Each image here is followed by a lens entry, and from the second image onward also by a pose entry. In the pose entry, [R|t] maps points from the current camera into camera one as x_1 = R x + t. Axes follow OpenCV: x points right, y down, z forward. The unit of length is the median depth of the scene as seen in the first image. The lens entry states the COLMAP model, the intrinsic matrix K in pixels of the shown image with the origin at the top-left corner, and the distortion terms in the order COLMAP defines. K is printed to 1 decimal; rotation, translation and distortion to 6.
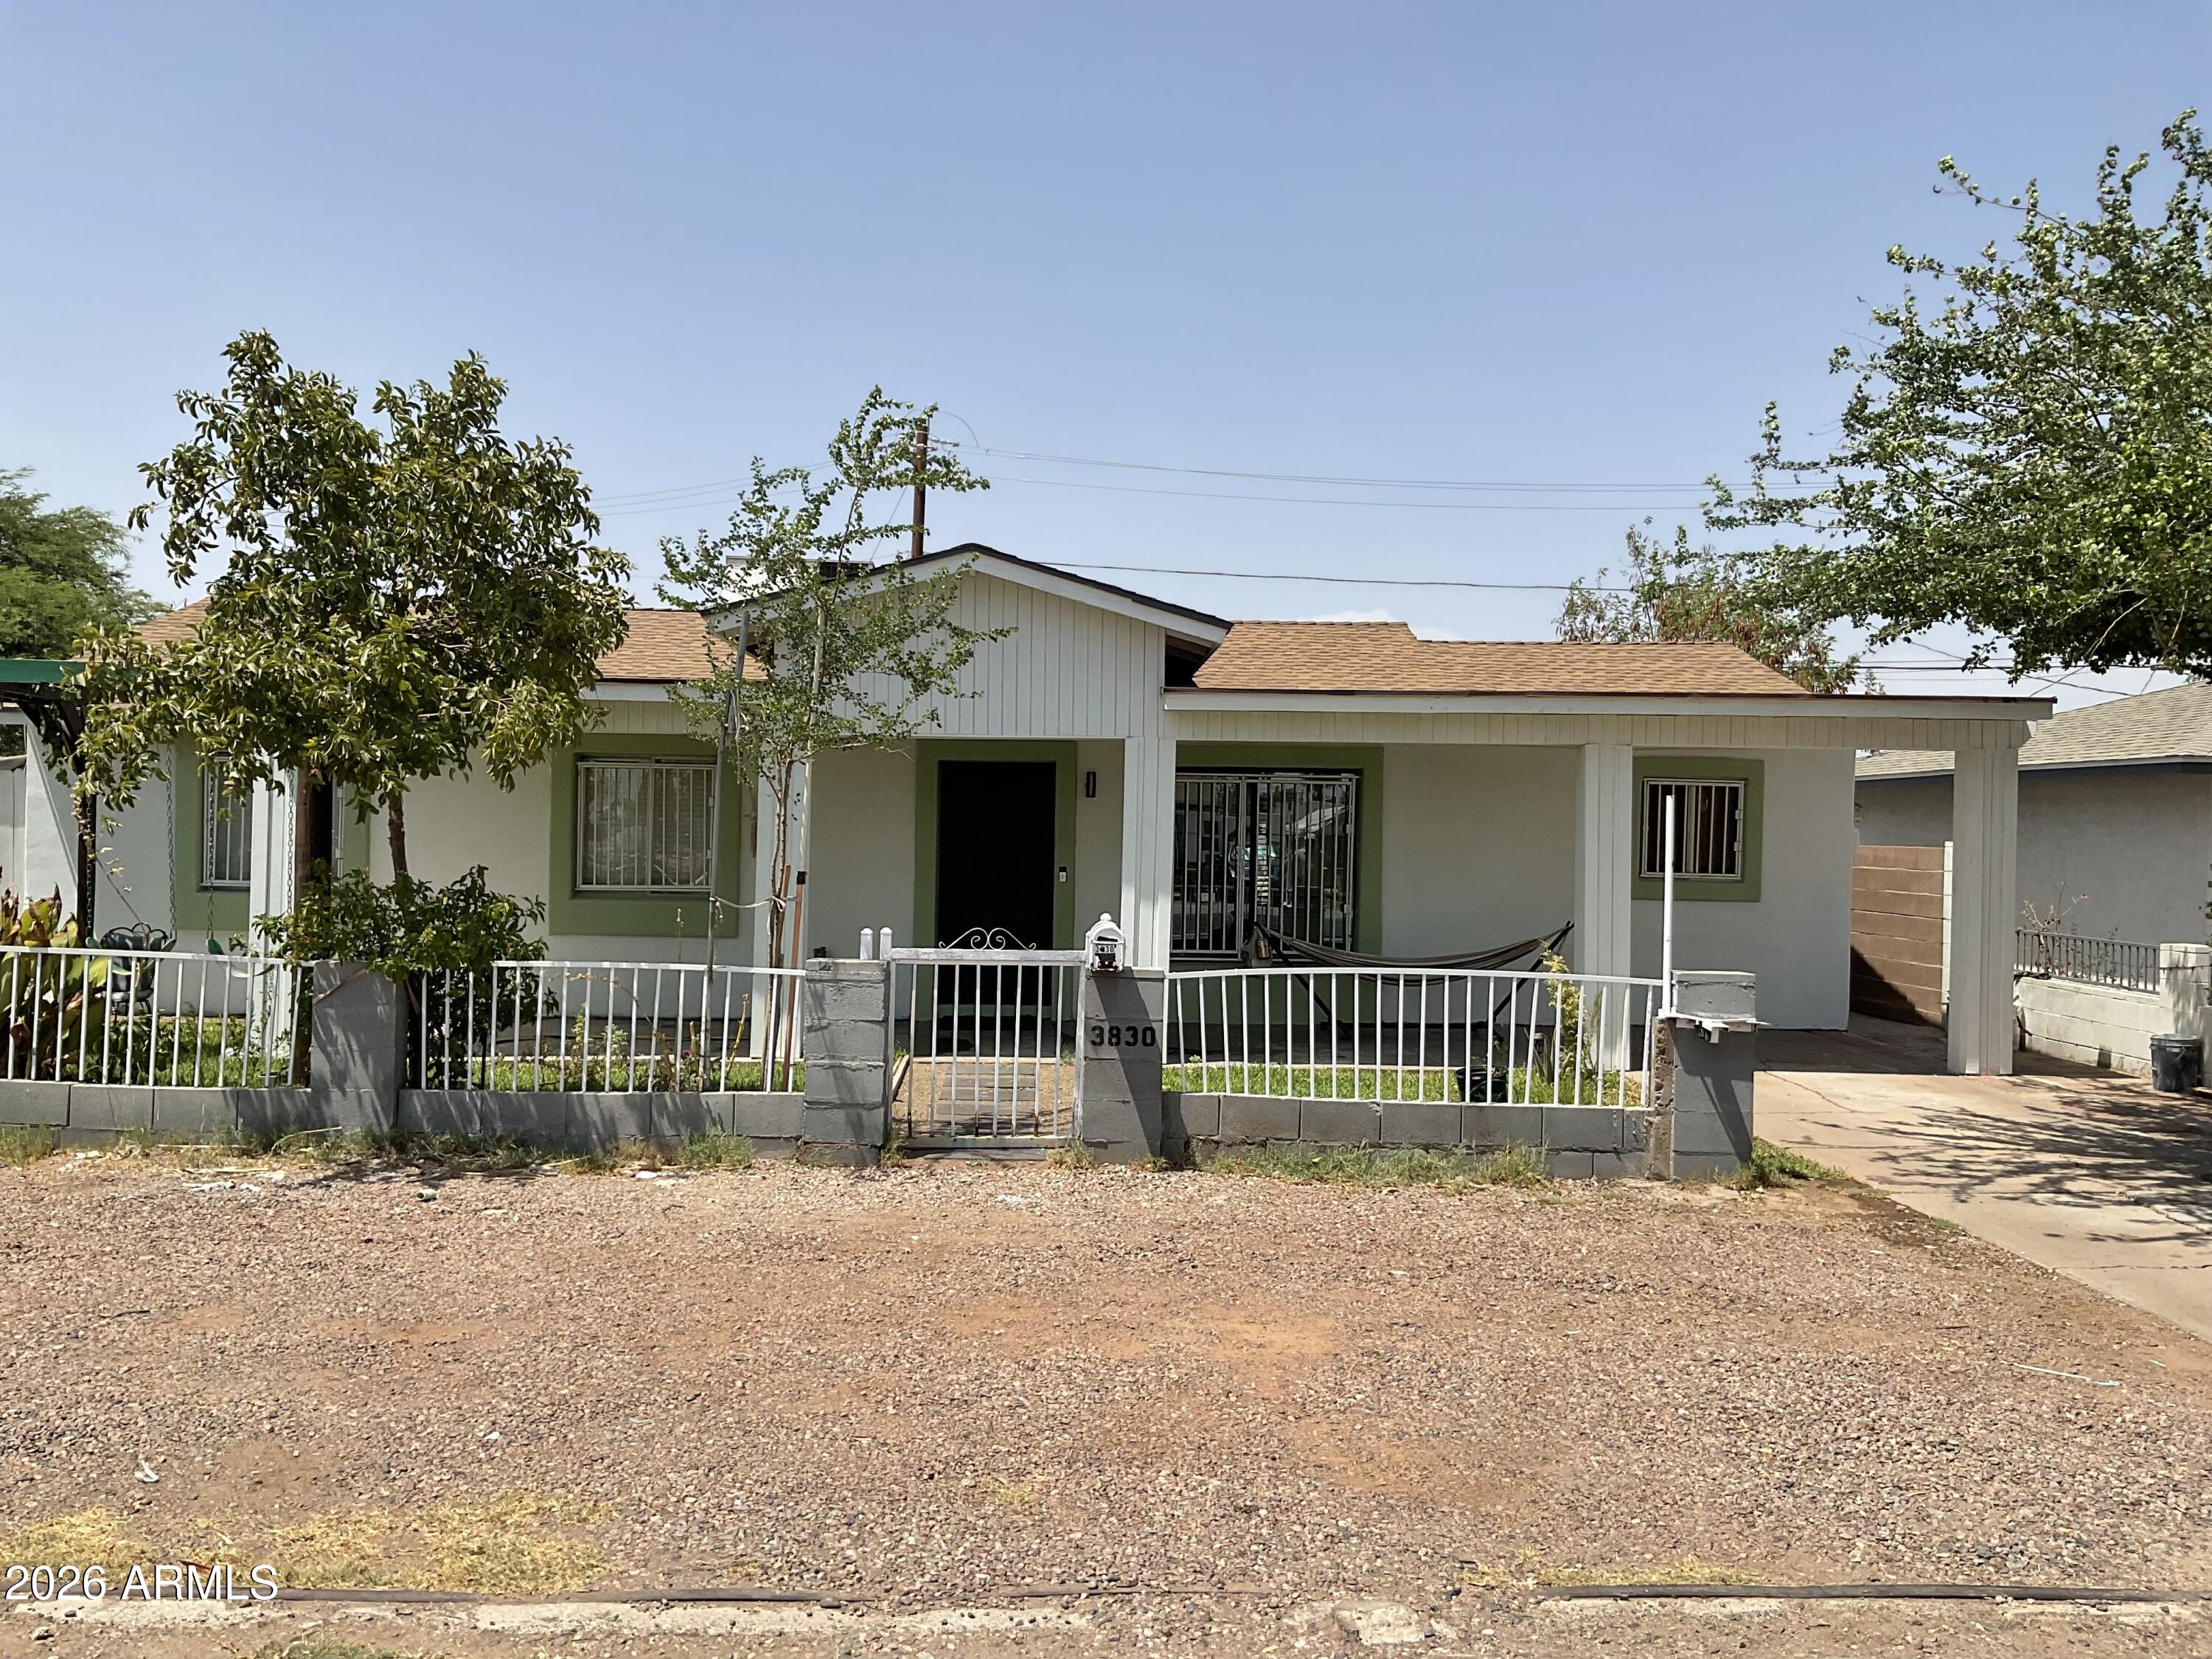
lens RADIAL K [[1832.7, 0, 1102.7], [0, 1832.7, 819.8], [0, 0, 1]] dist [0.106181, -0.207923]
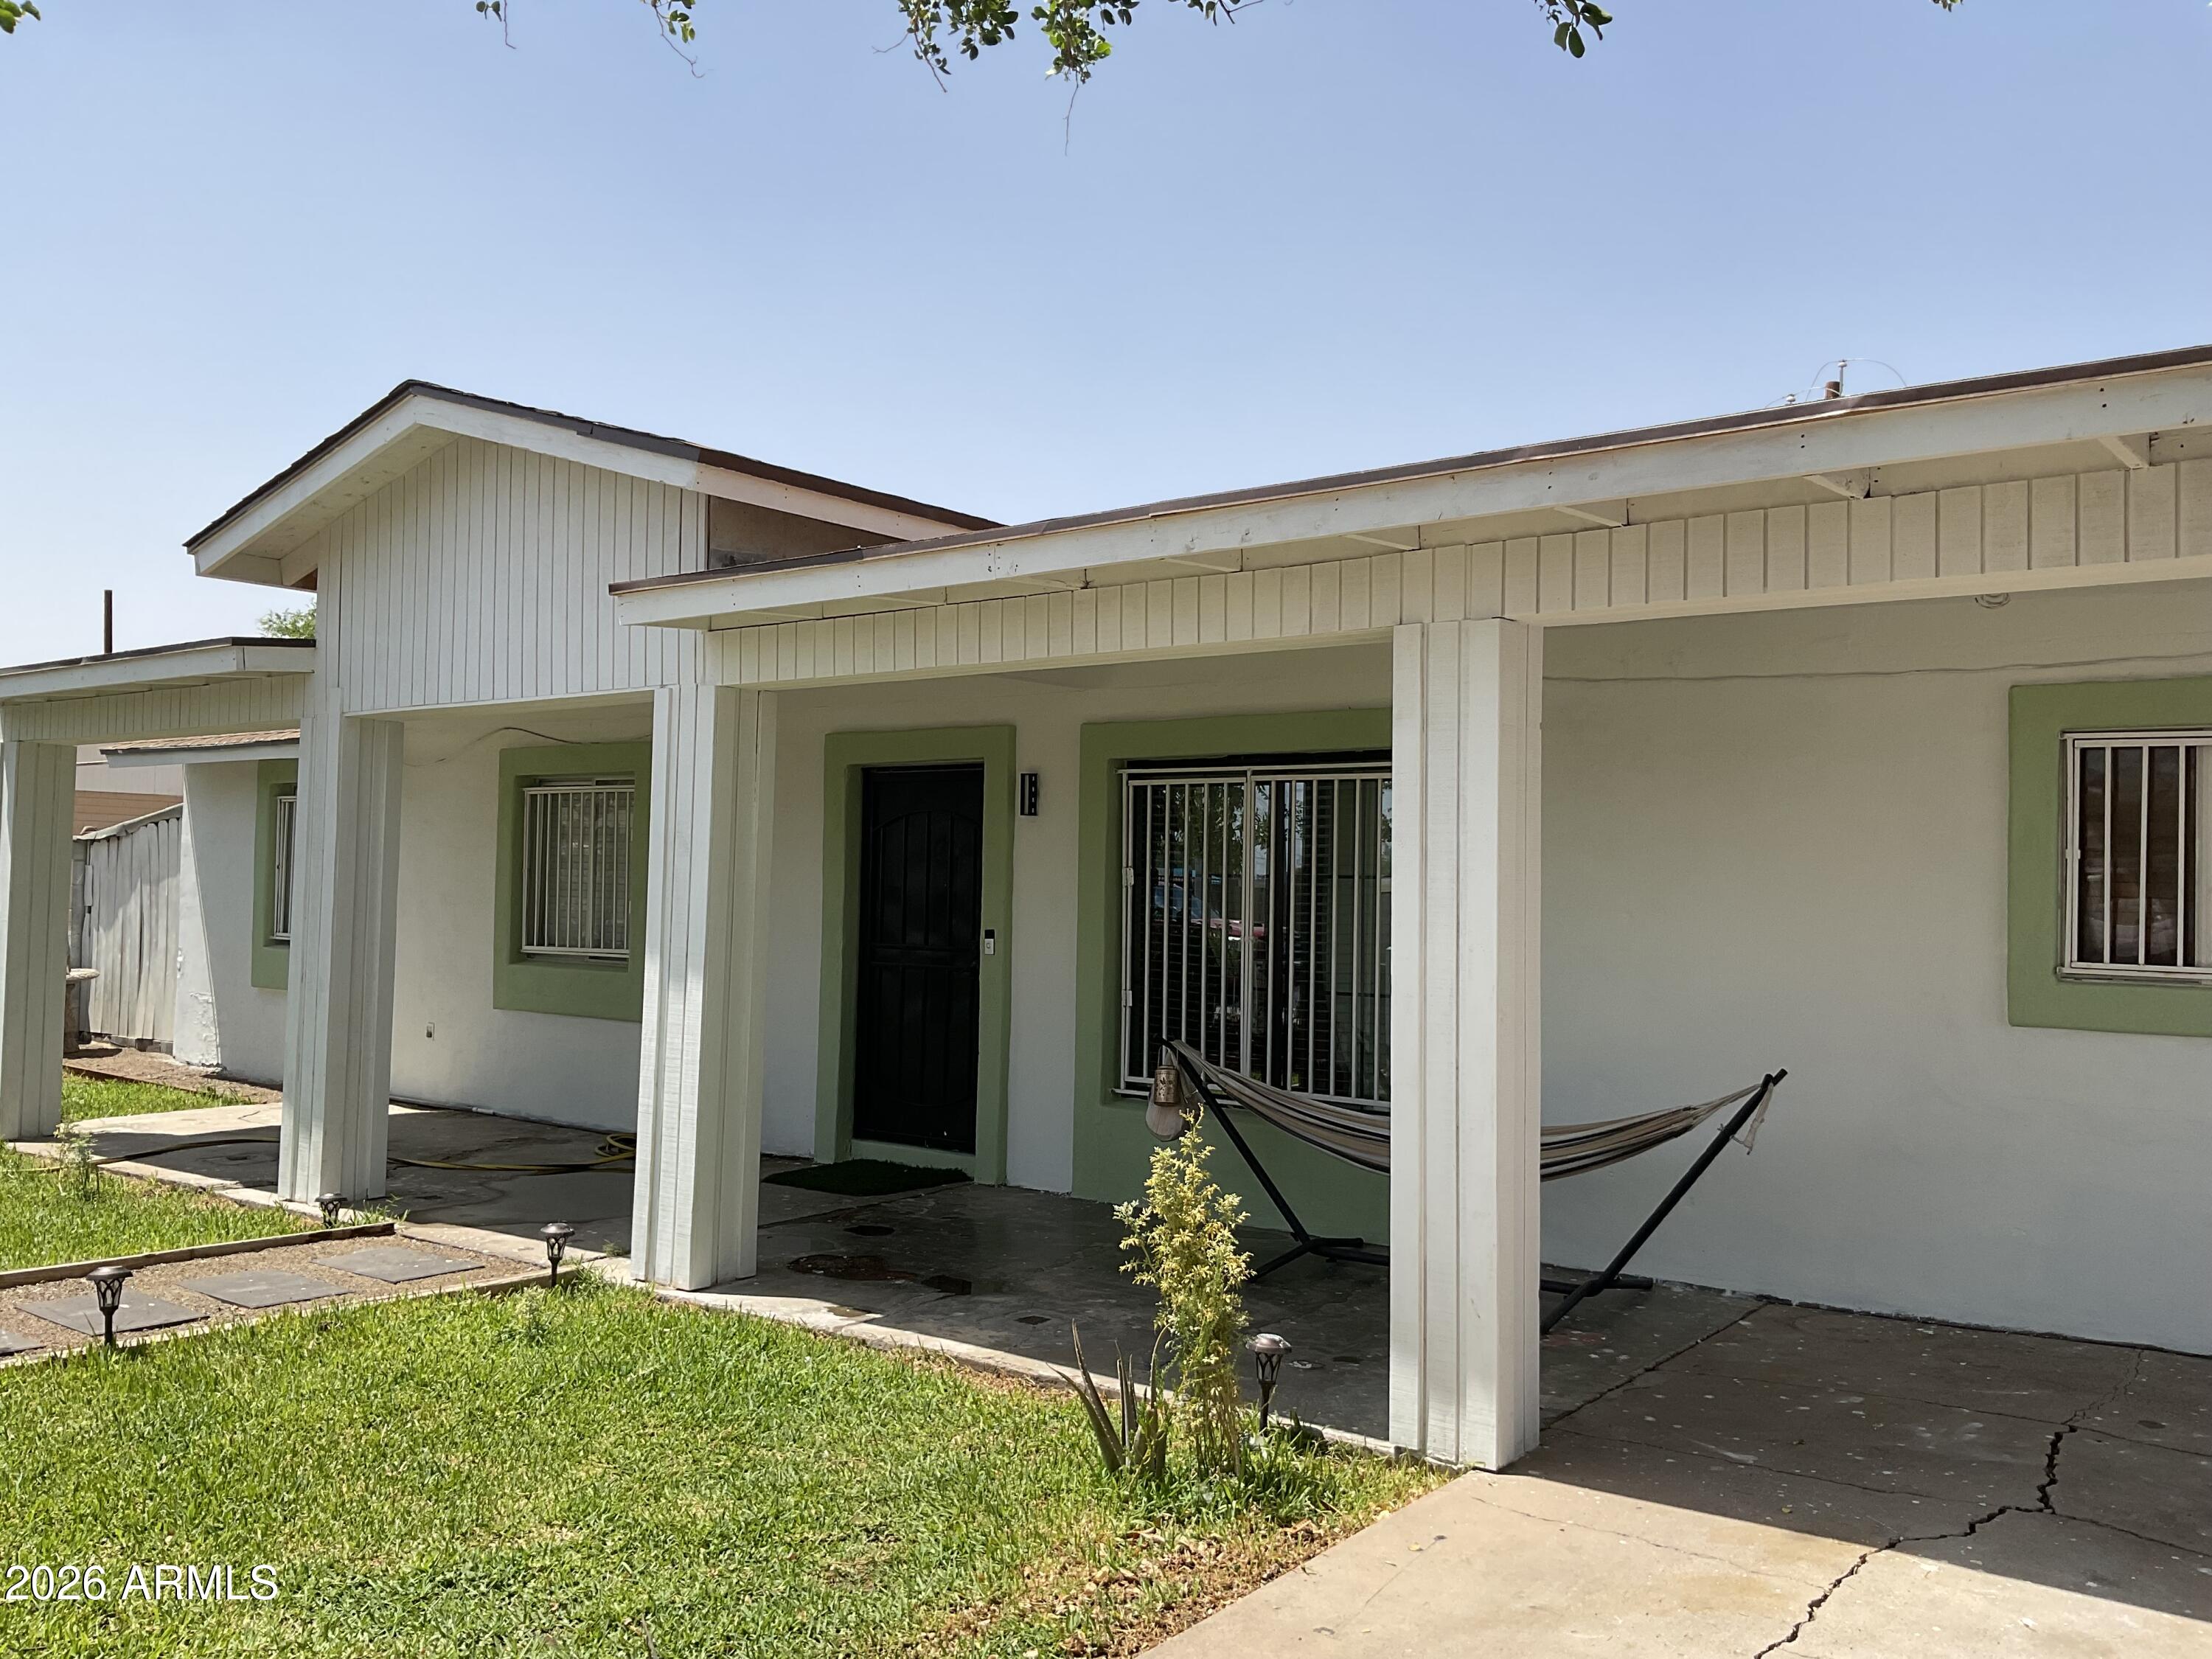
lens RADIAL K [[1826.3, 0, 1101.5], [0, 1826.3, 825.3], [0, 0, 1]] dist [0.123614, -0.259820]
pose [[0.778646, -0.022925, -0.627044, 0.398664], [-0.005157, 0.999065, -0.042930, 0.016983], [0.627442, 0.036661, 0.777800, 0.556647]]
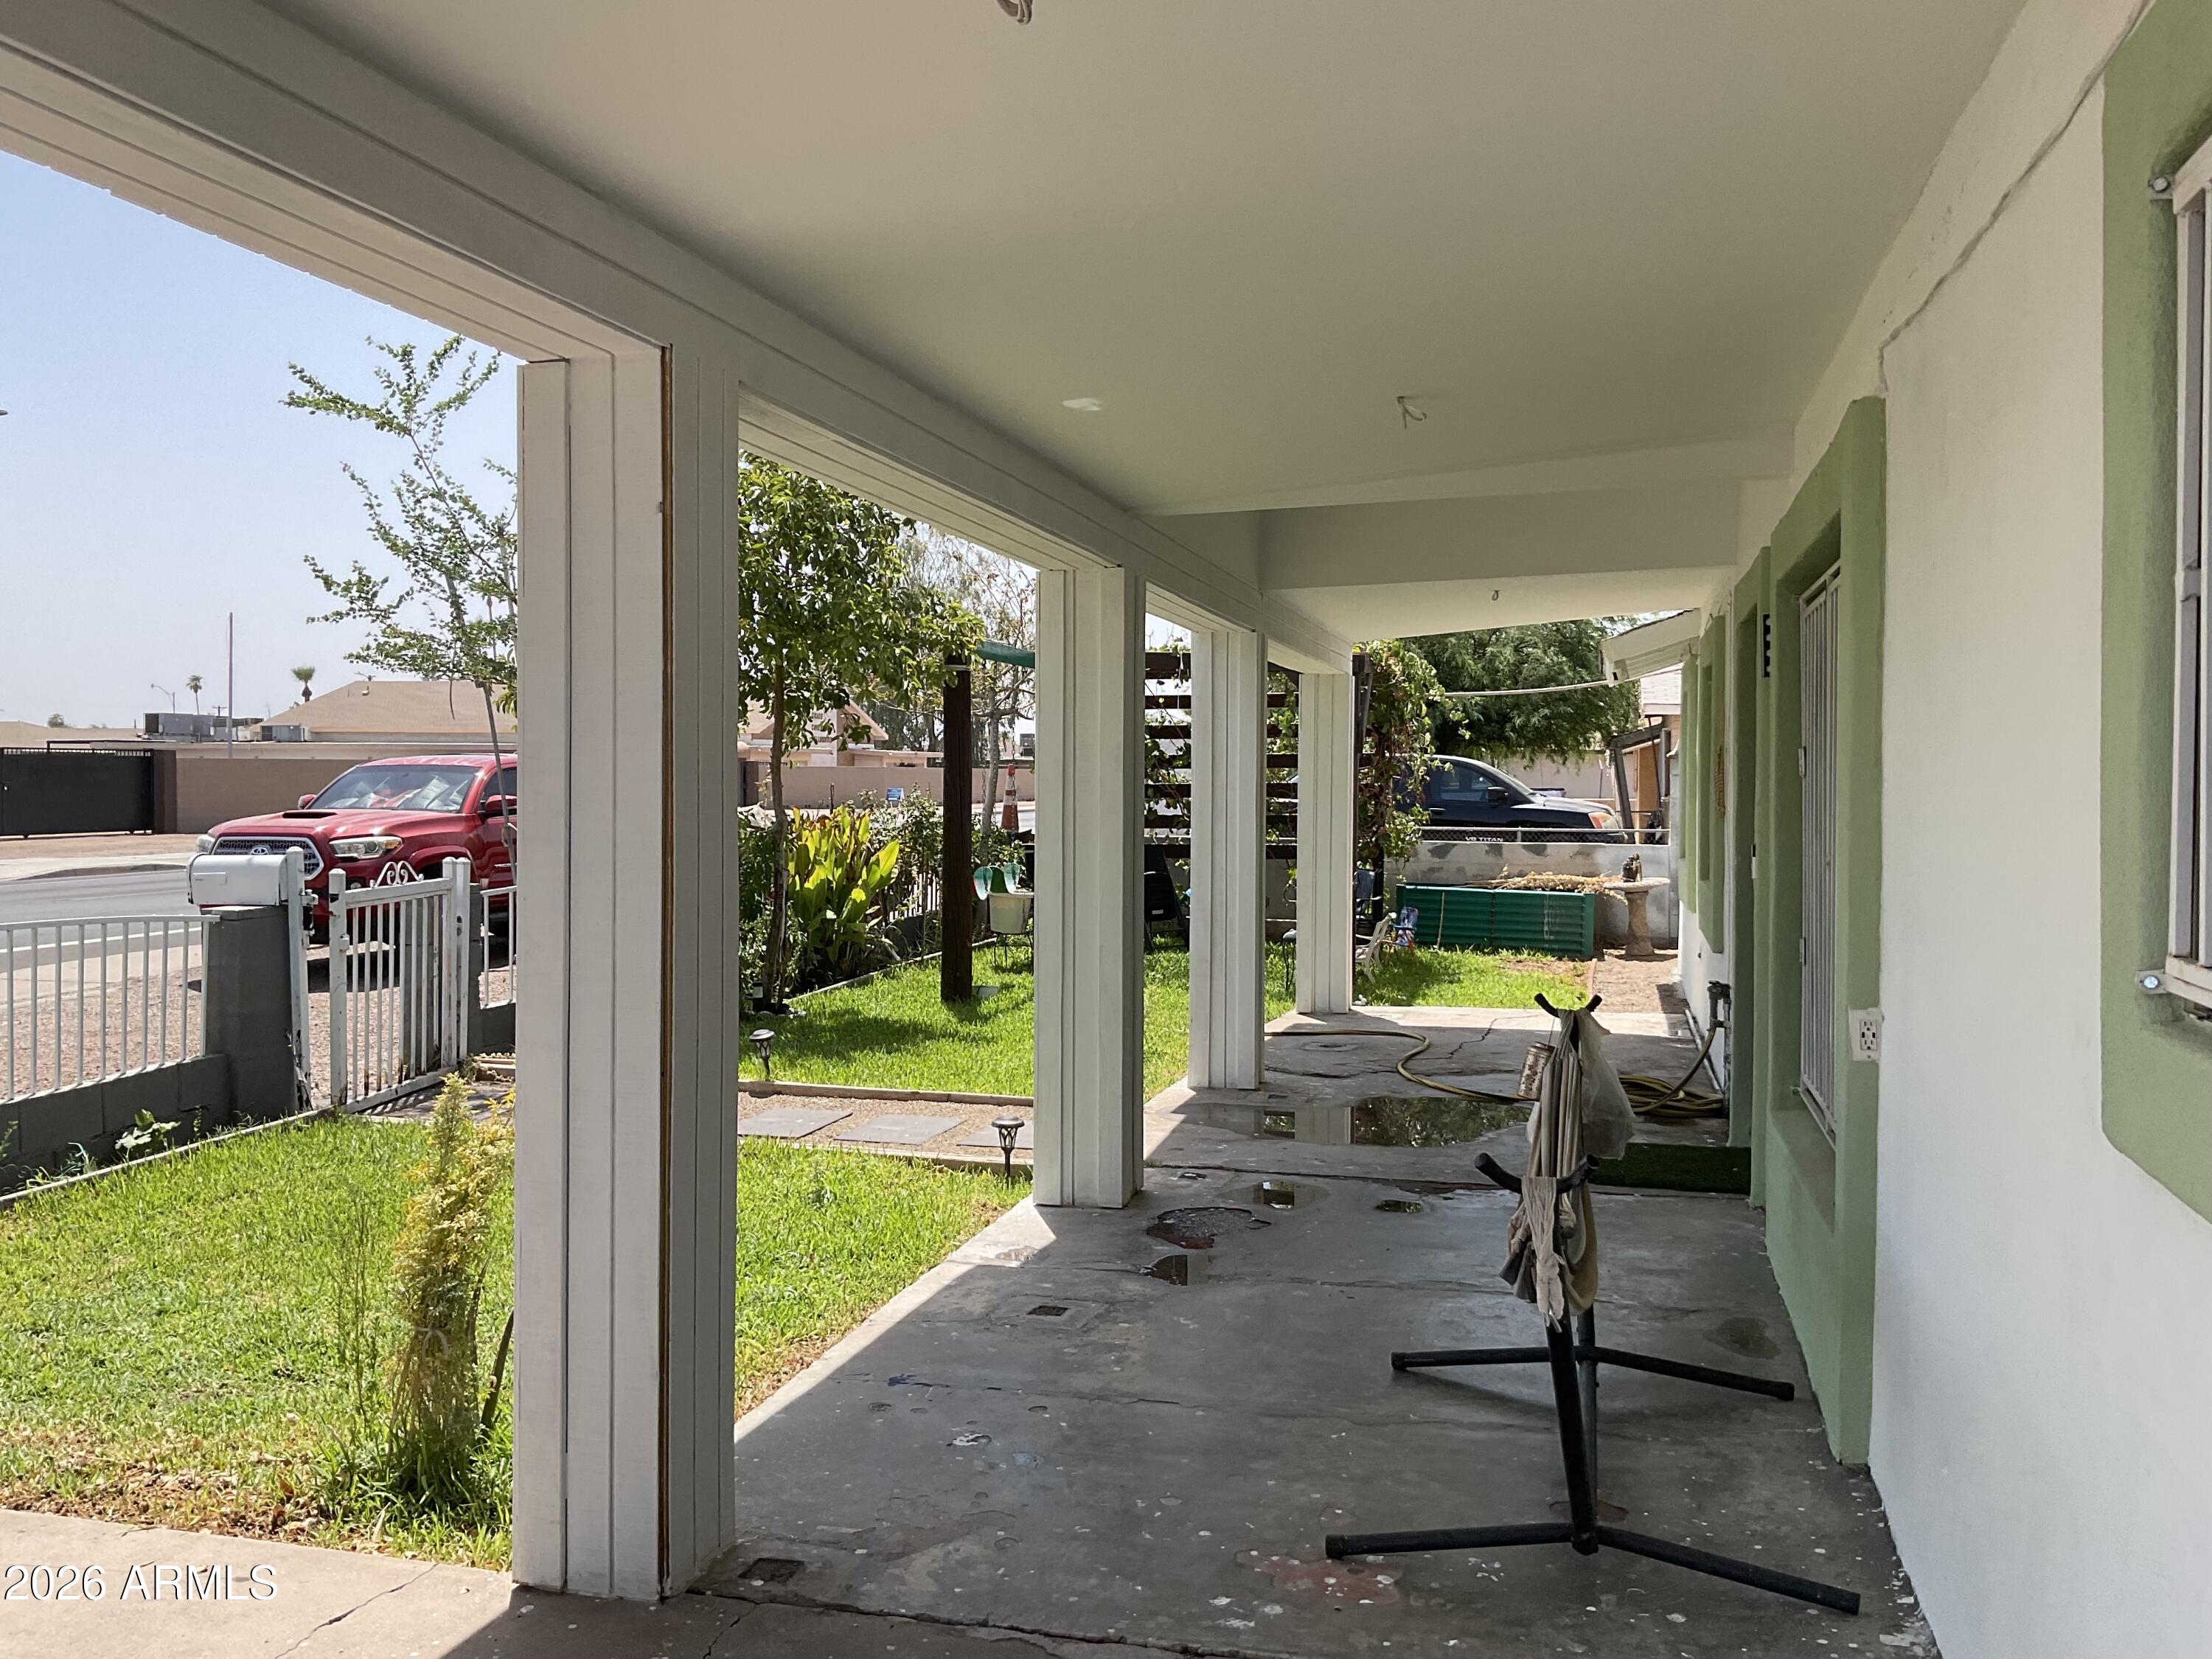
lens RADIAL K [[1830.8, 0, 1102.4], [0, 1830.8, 826.2], [0, 0, 1]] dist [0.114171, -0.225414]
pose [[-0.285993, 0.007791, -0.958200, 0.447323], [-0.002602, 0.999957, 0.008907, 0.018428], [0.958228, 0.005041, -0.285961, 0.995476]]
